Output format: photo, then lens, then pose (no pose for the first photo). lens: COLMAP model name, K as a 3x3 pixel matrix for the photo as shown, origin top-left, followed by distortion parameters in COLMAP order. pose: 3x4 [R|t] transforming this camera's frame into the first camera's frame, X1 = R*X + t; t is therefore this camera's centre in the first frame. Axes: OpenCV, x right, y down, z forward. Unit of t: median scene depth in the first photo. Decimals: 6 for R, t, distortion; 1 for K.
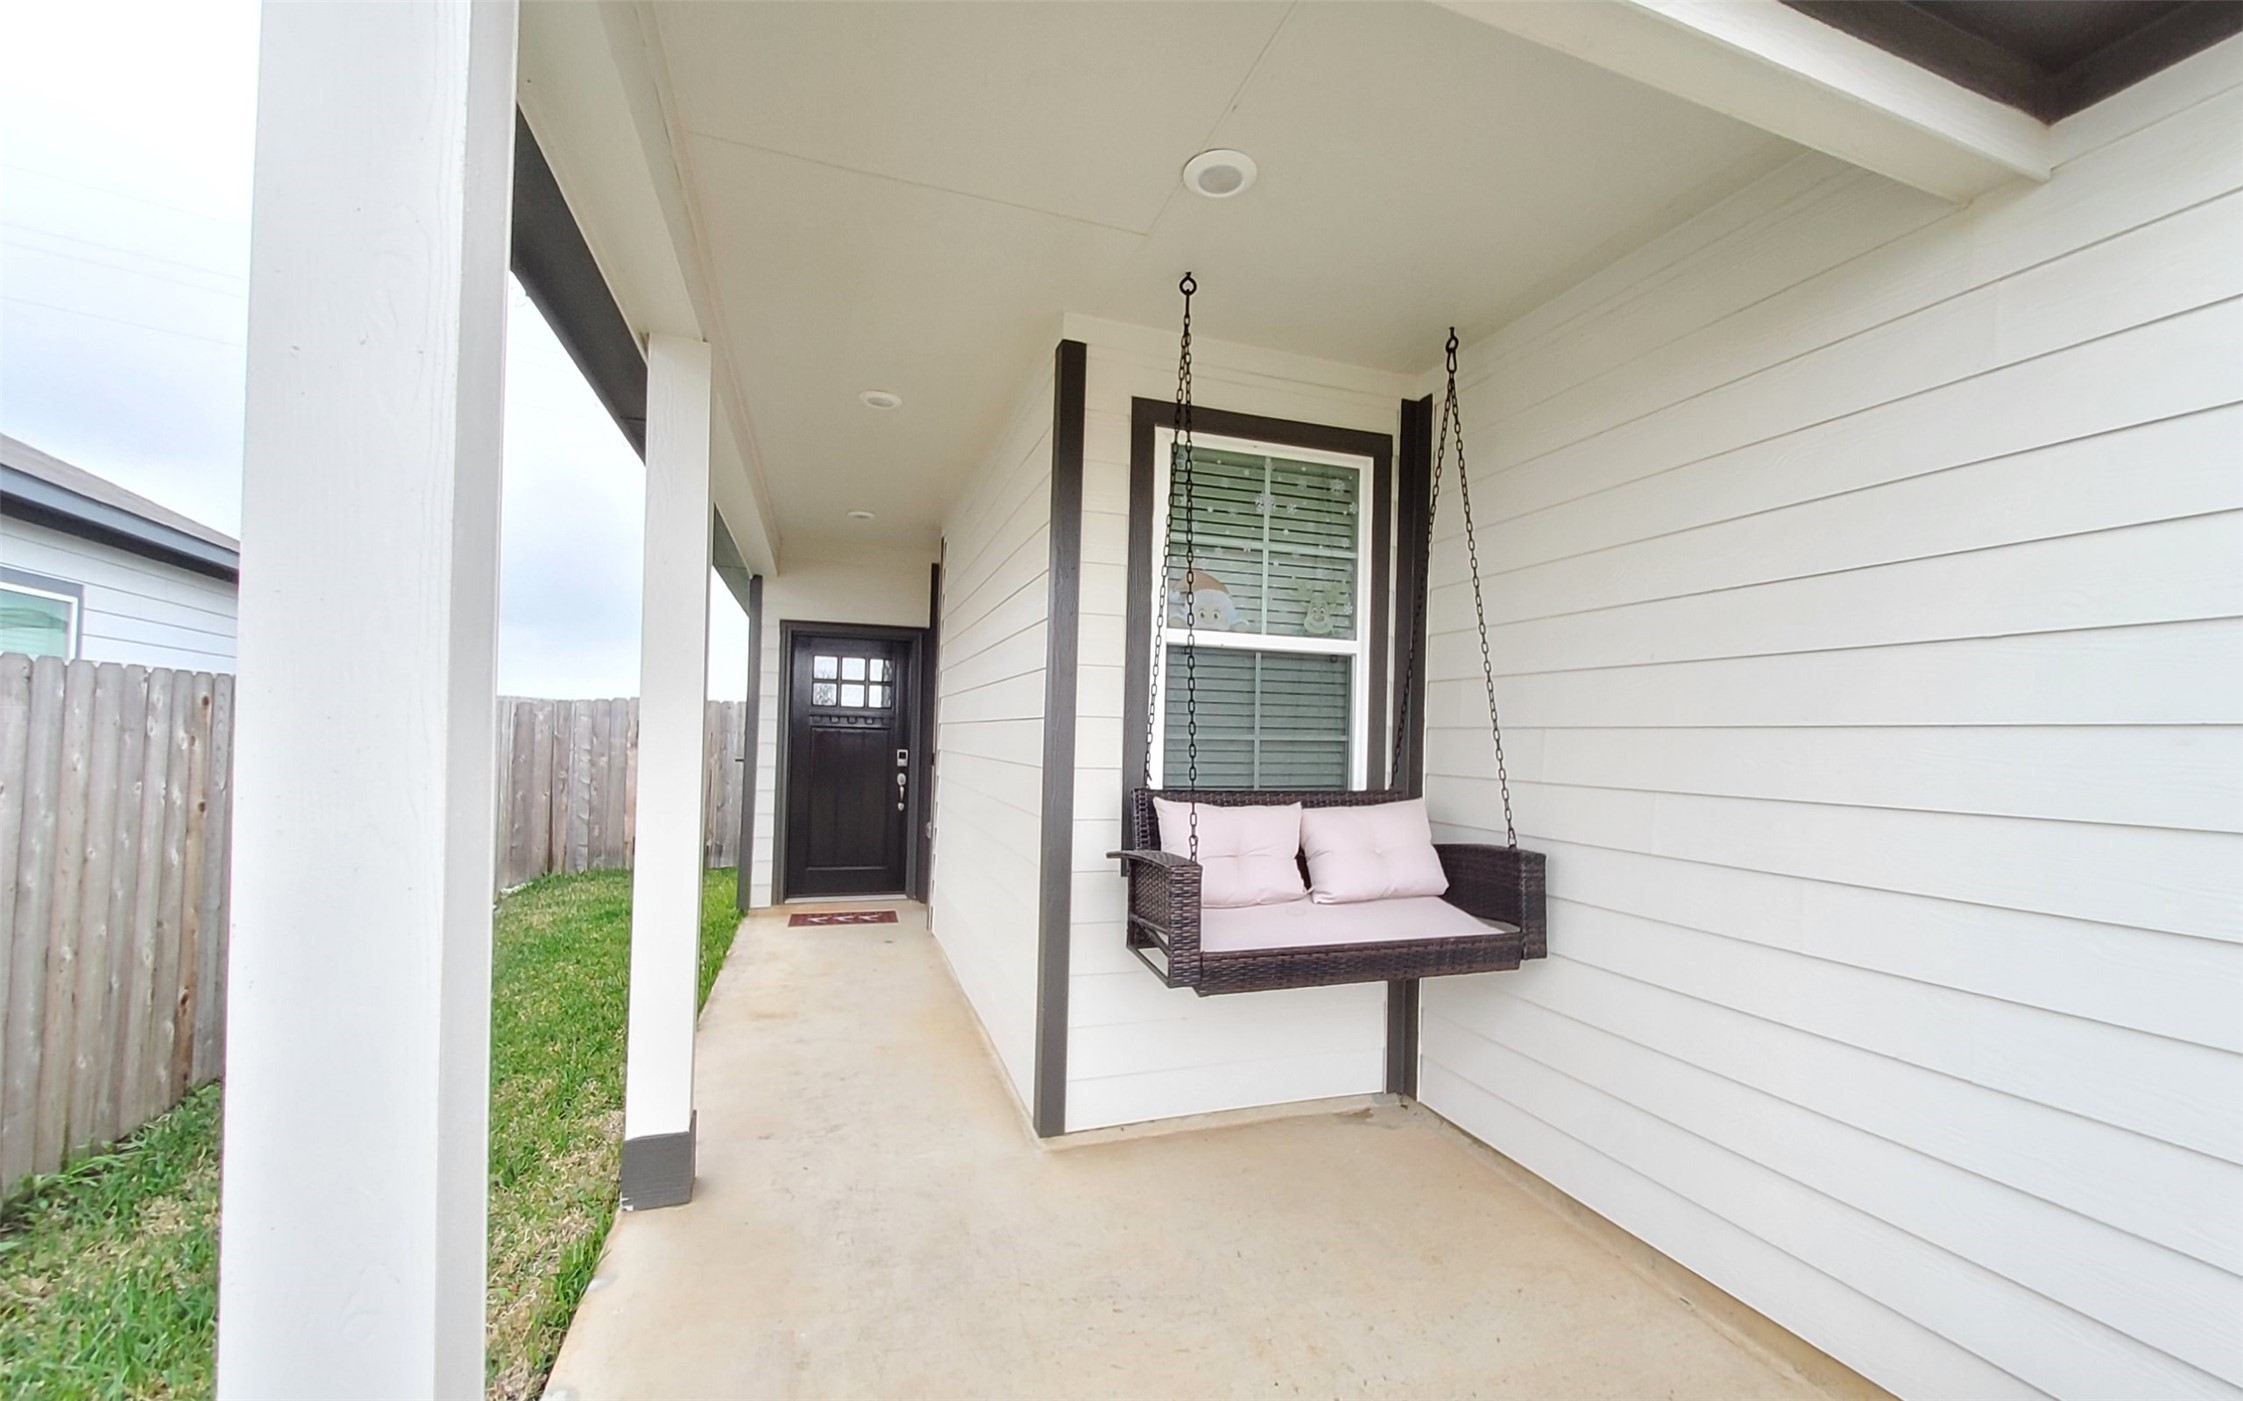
lens RADIAL K [[898.2, 0, 1133.2], [0, 898.2, 728.1], [0, 0, 1]] dist [0.007993, -0.008035]
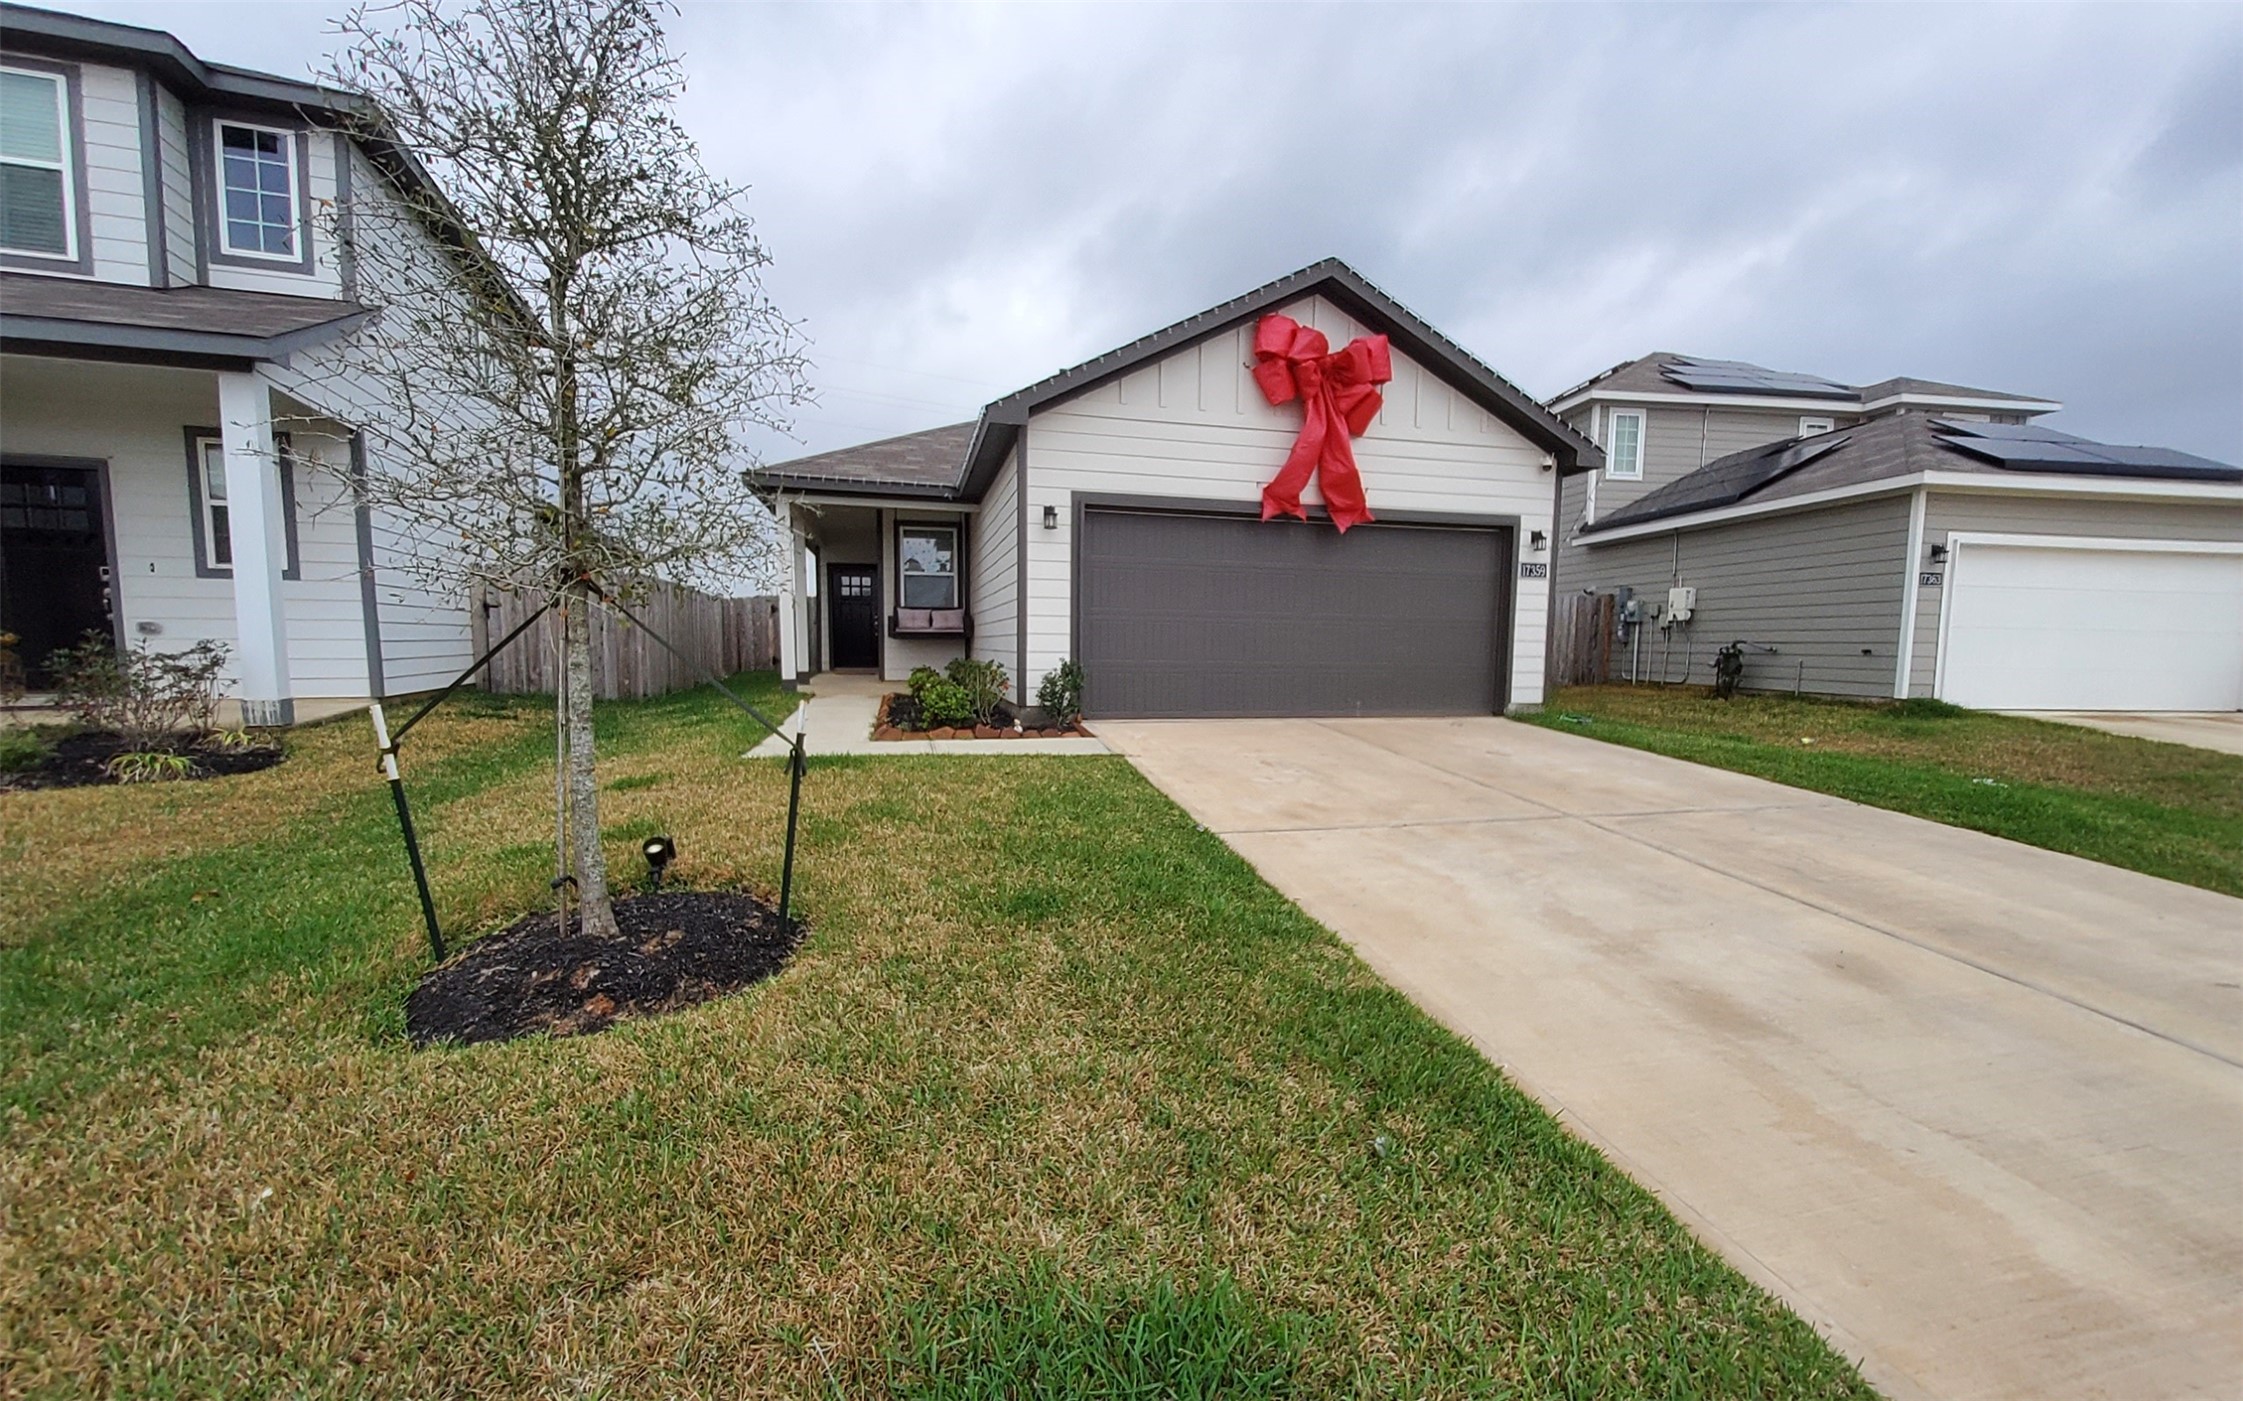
lens RADIAL K [[898.2, 0, 1133.2], [0, 898.2, 728.1], [0, 0, 1]] dist [0.007993, -0.008035]
pose [[0.997057, -0.009221, -0.076110, 0.672920], [0.017239, 0.994283, 0.105373, 0.095128], [0.074703, -0.106375, 0.991516, -1.540343]]
